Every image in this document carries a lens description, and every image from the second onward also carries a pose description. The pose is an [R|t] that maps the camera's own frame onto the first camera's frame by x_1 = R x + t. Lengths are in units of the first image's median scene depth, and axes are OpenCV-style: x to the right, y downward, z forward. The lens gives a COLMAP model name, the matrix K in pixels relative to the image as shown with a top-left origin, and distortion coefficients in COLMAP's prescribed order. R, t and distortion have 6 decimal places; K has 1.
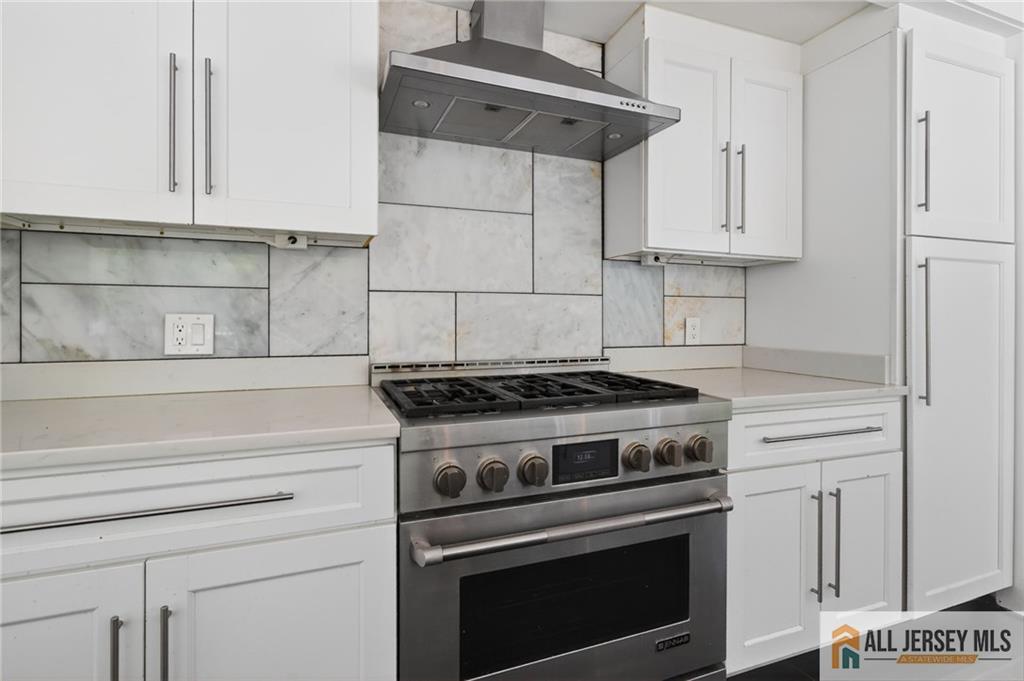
lens RADIAL K [[506.9, 0, 516.1], [0, 506.9, 314.5], [0, 0, 1]] dist [-0.000235, 0.000873]
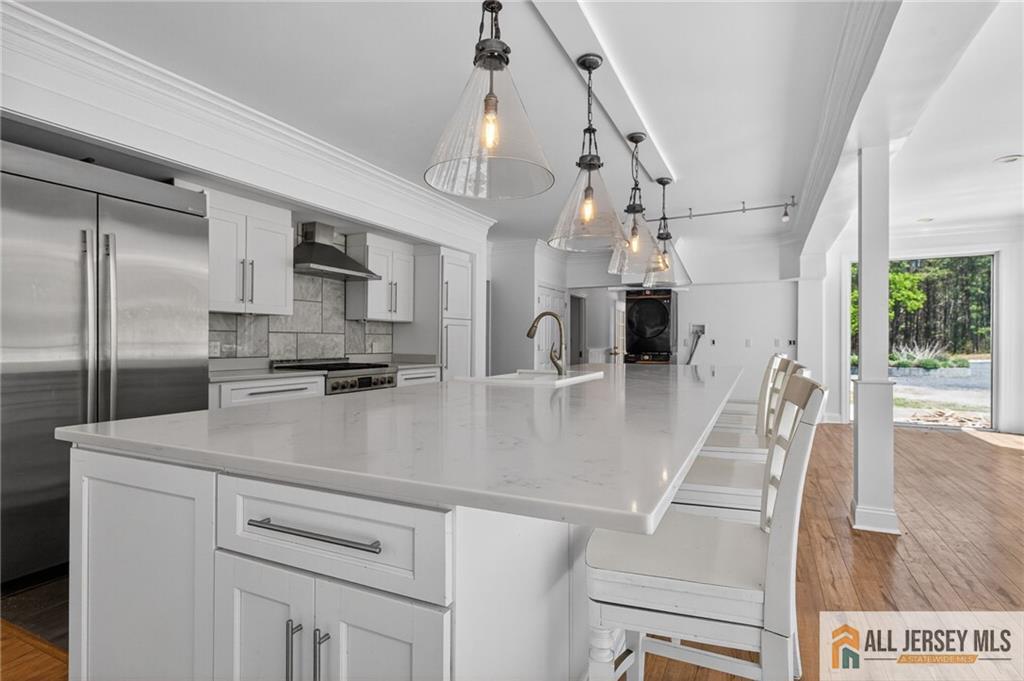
lens RADIAL K [[506.9, 0, 526.6], [0, 506.9, 342.9], [0, 0, 1]] dist [-0.000235, 0.000873]
pose [[0.715931, 0.001395, 0.698170, -1.082960], [-0.008605, 0.999940, 0.006826, -0.020142], [-0.698118, -0.010895, 0.715899, -1.662375]]
